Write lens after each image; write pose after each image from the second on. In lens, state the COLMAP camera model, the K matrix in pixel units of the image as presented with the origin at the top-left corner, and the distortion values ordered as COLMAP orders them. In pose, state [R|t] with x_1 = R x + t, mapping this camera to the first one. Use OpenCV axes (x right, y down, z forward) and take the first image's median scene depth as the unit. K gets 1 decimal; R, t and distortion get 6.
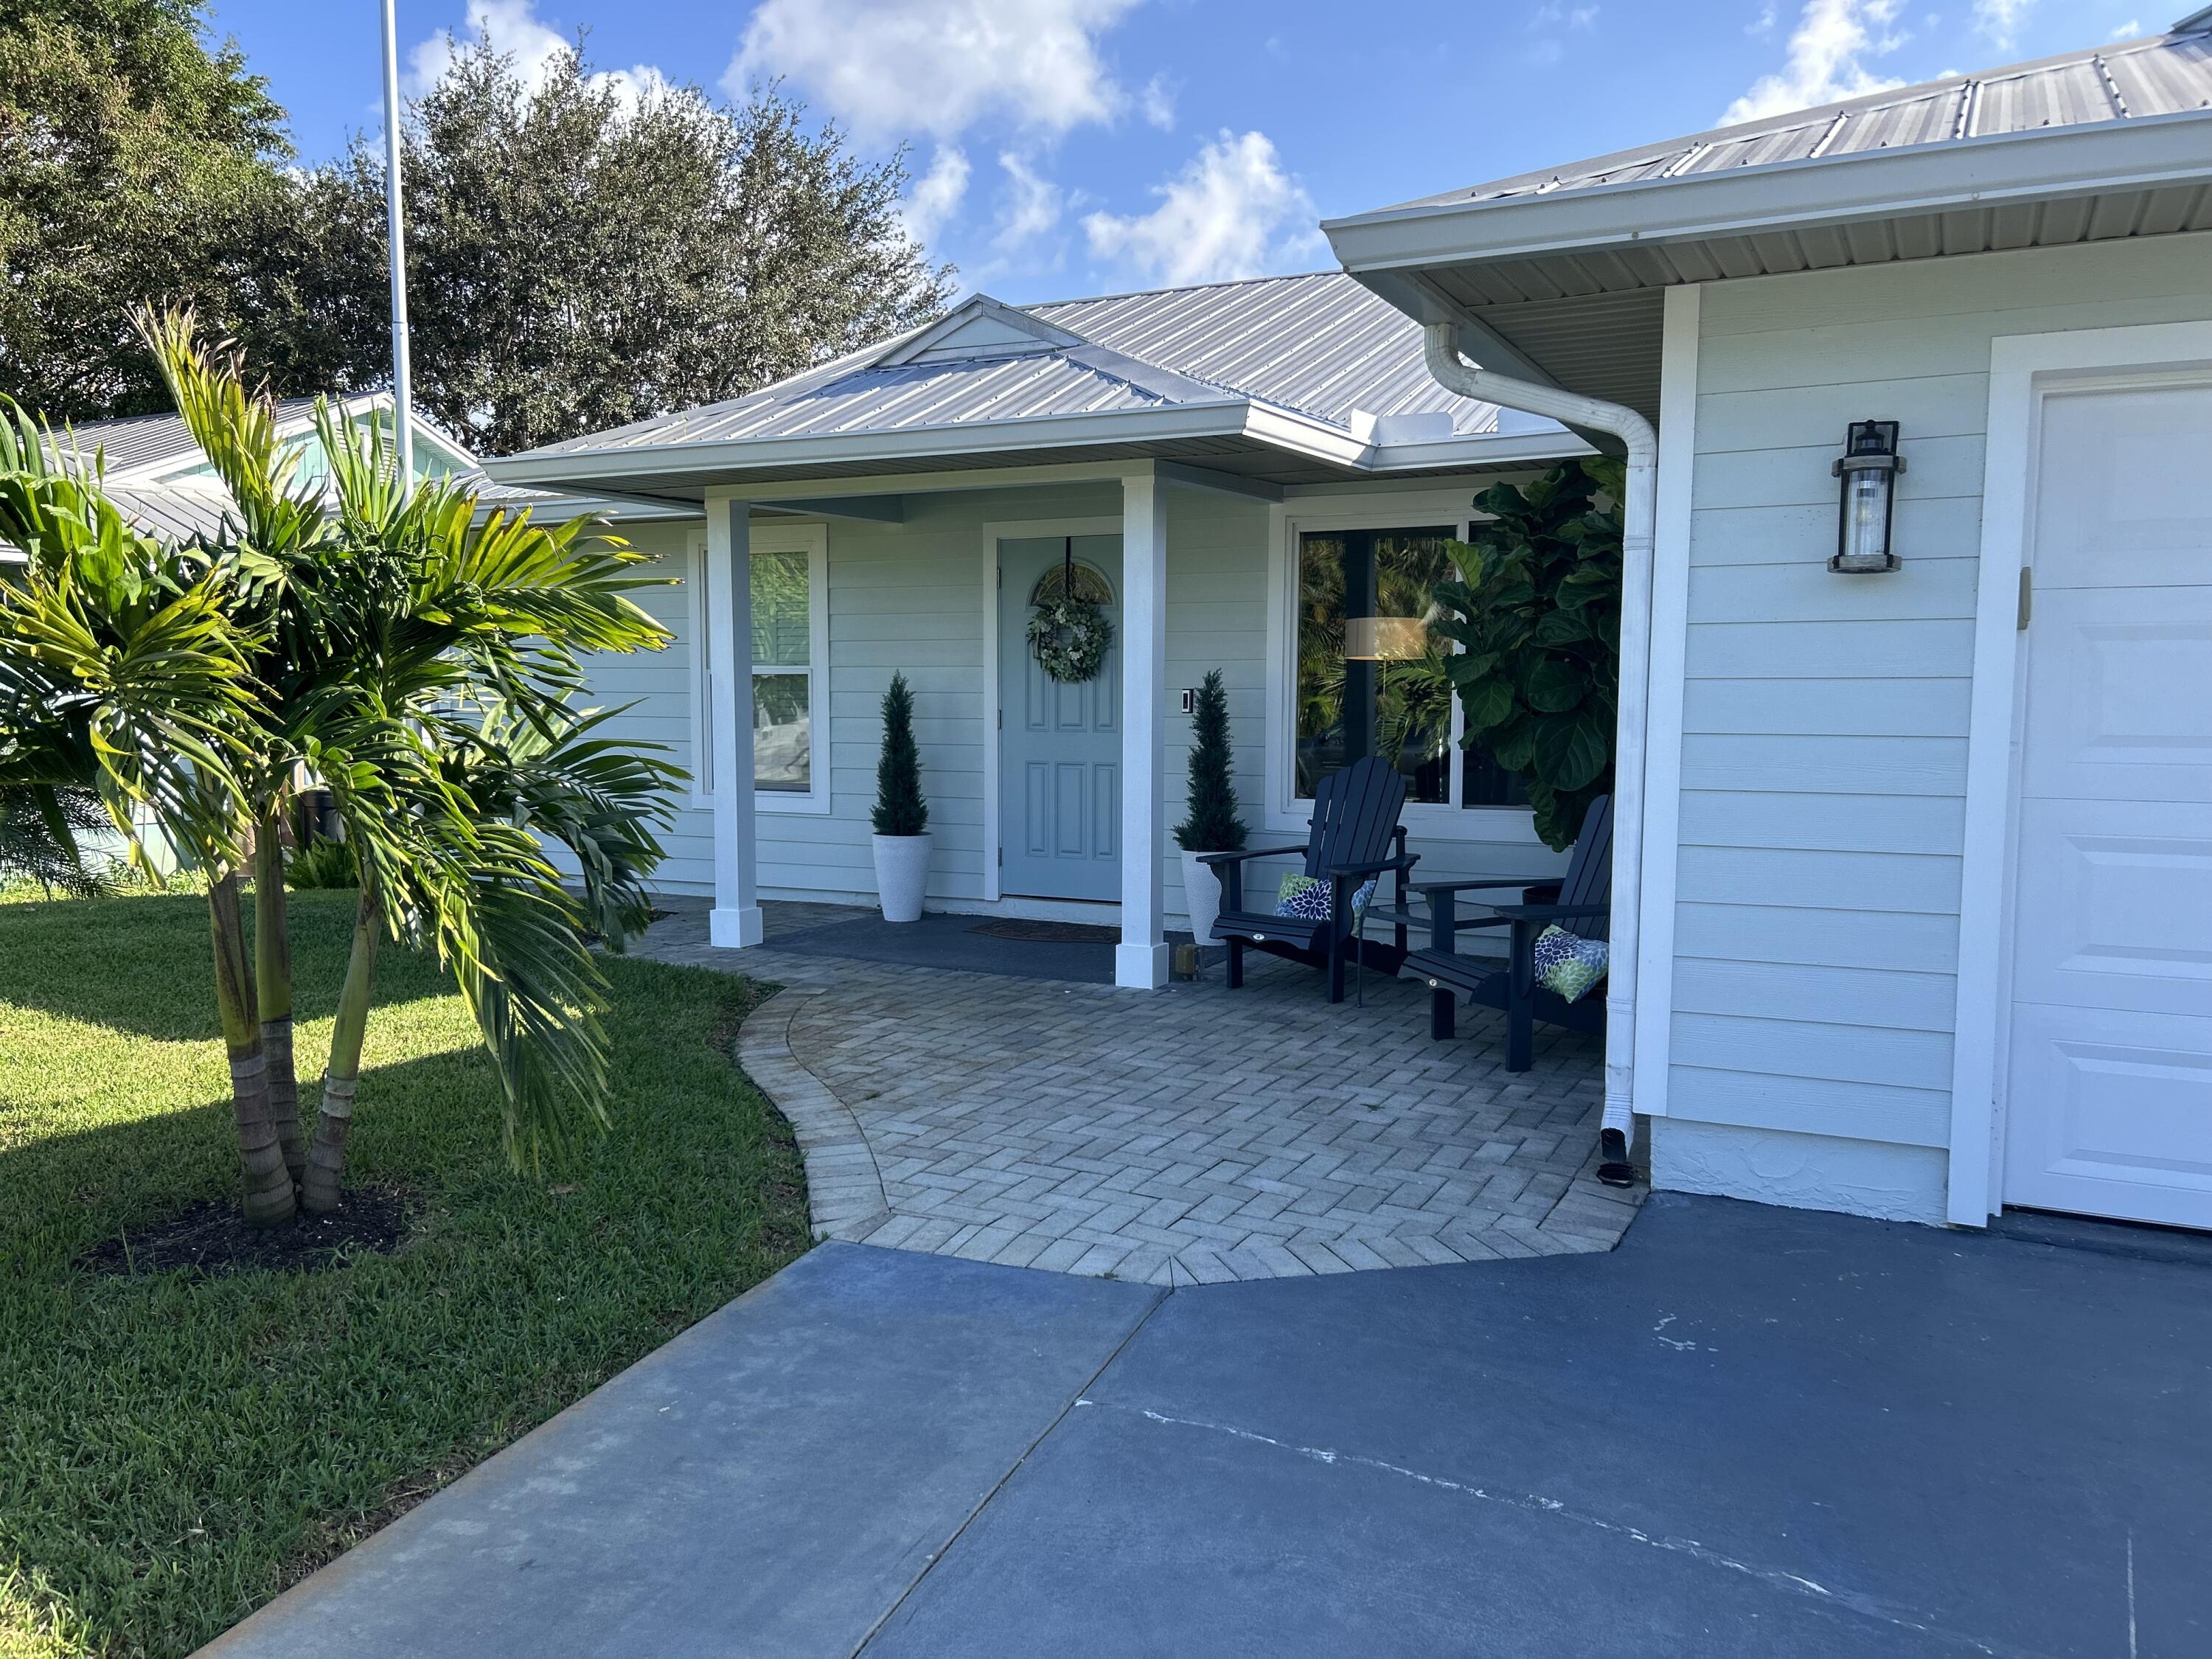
lens RADIAL K [[1678.0, 0, 1111.7], [0, 1678.0, 838.7], [0, 0, 1]] dist [0.010476, 0.002941]
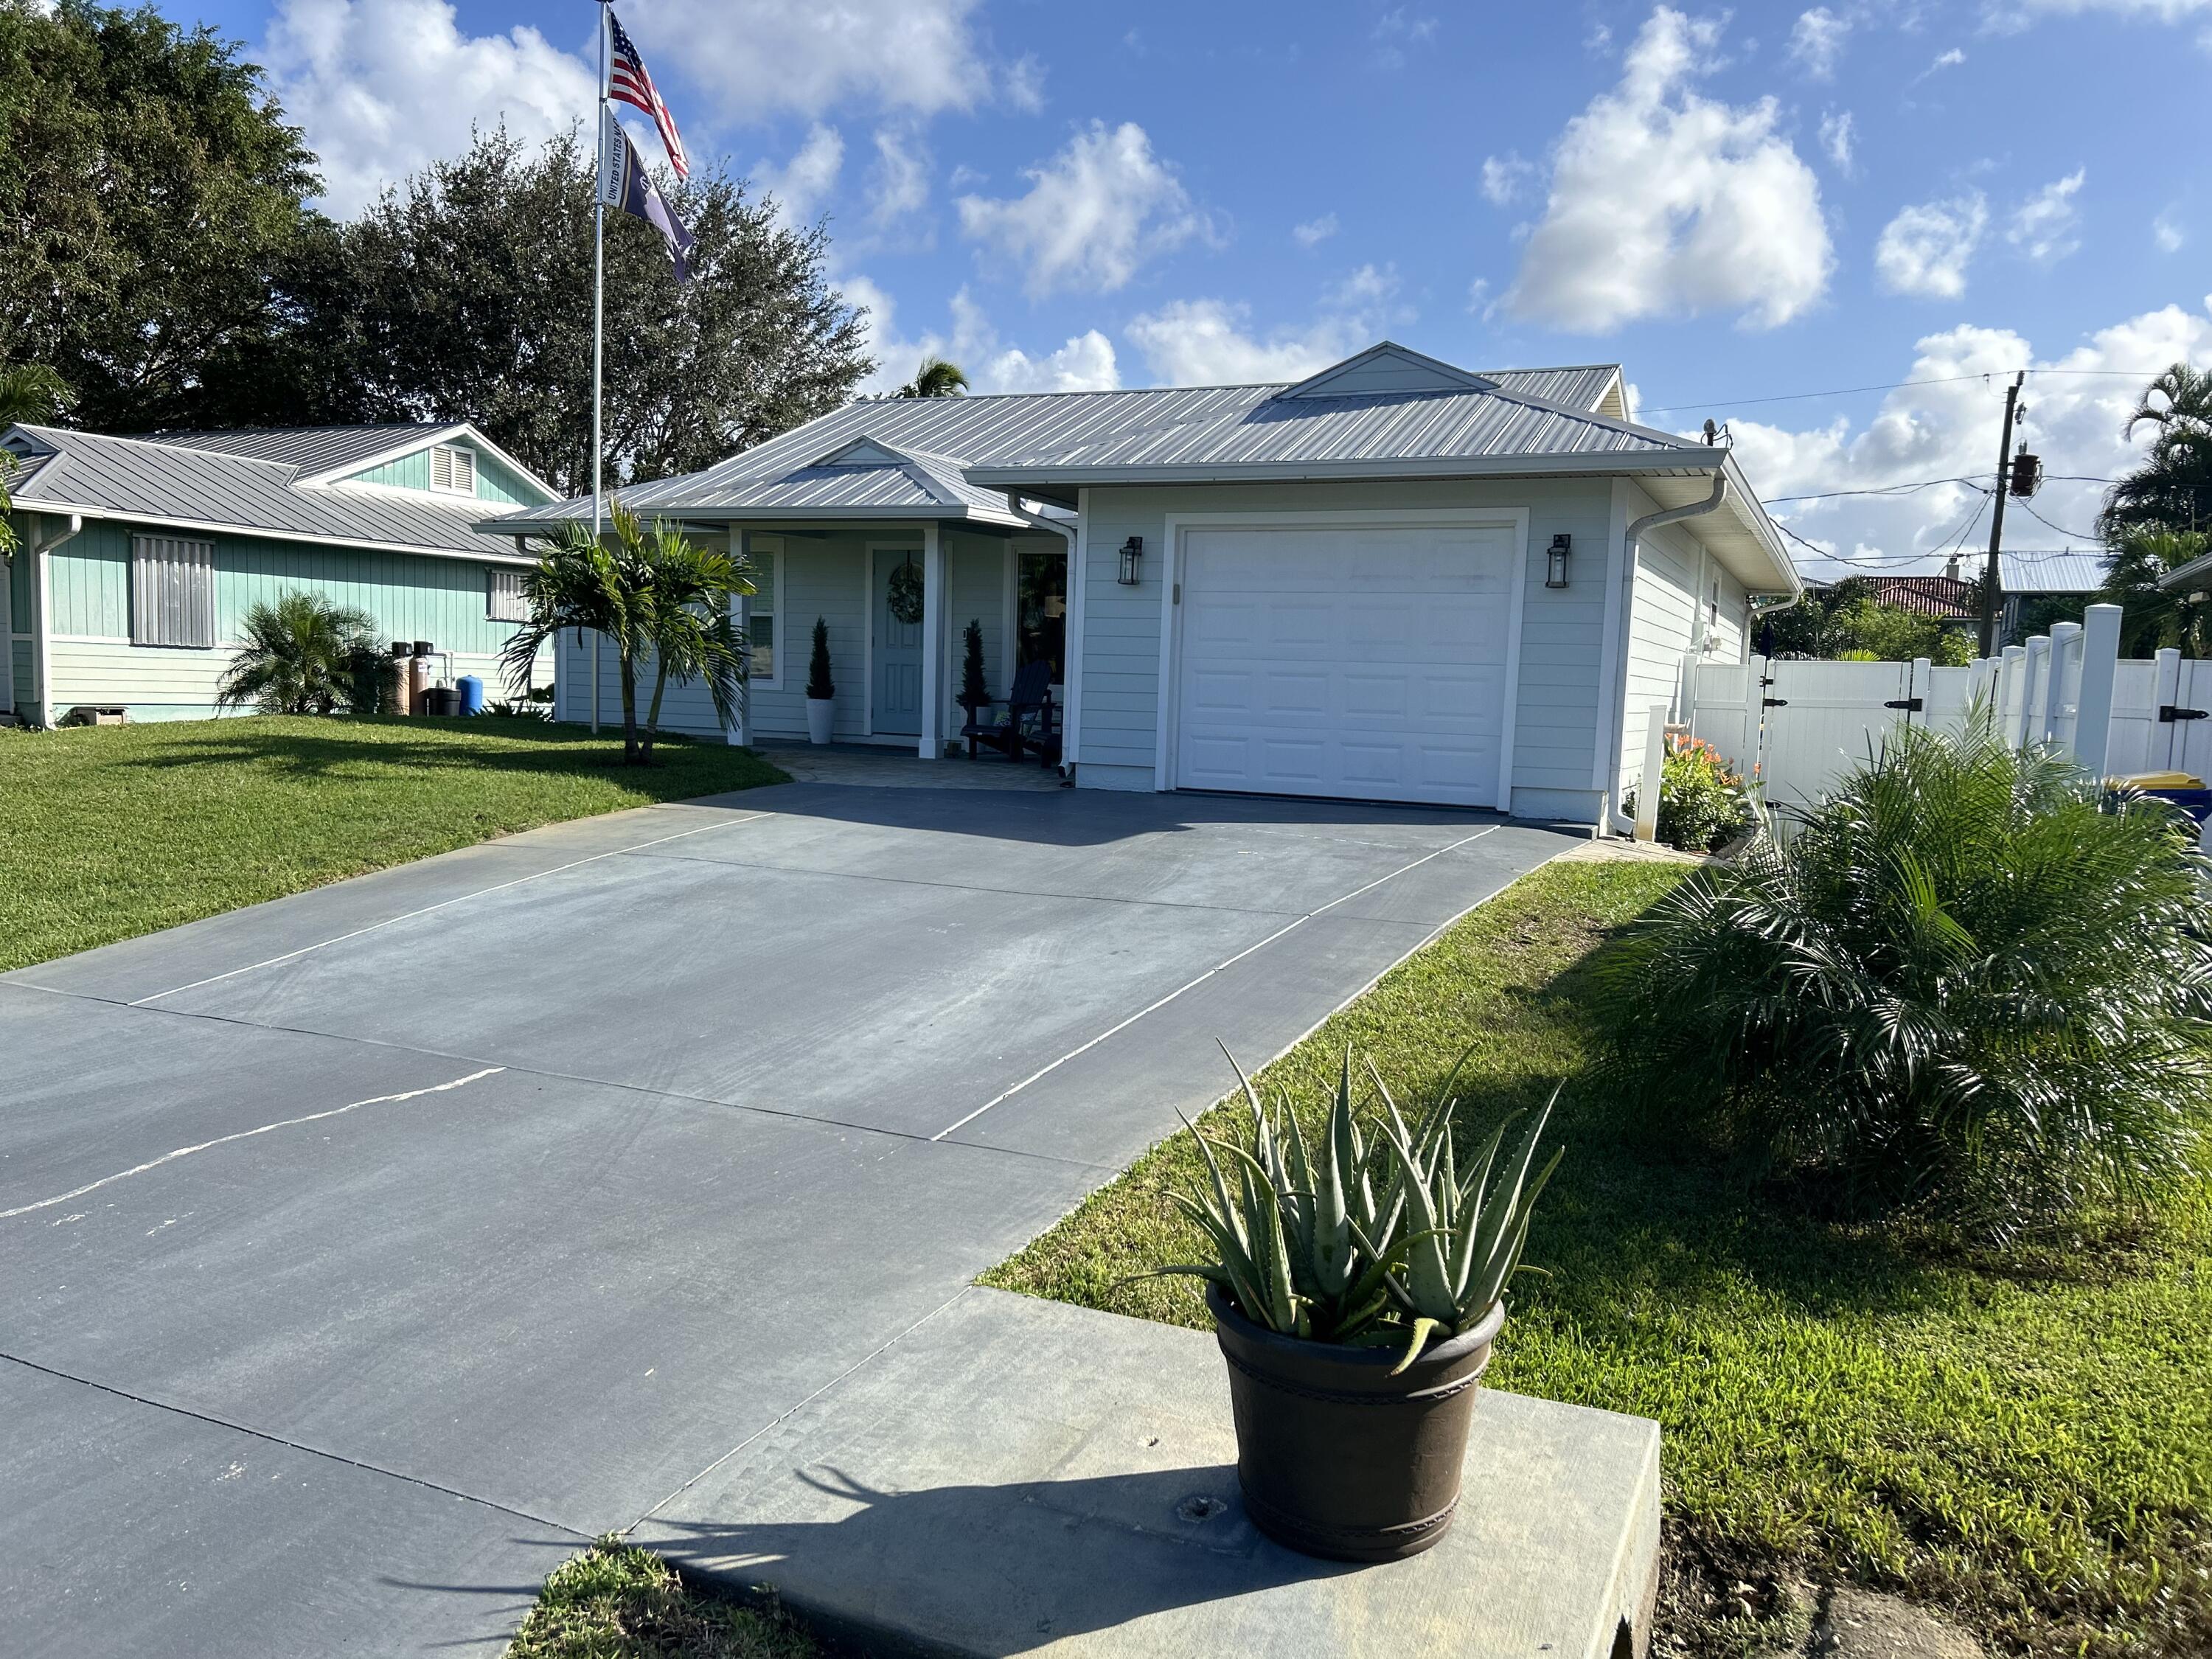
lens RADIAL K [[1678.0, 0, 1111.7], [0, 1678.0, 838.7], [0, 0, 1]] dist [0.010476, 0.002941]
pose [[0.998445, 0.018511, 0.052585, 0.036742], [-0.019371, 0.999686, 0.015889, 0.039890], [-0.052274, -0.016883, 0.998490, -0.321543]]
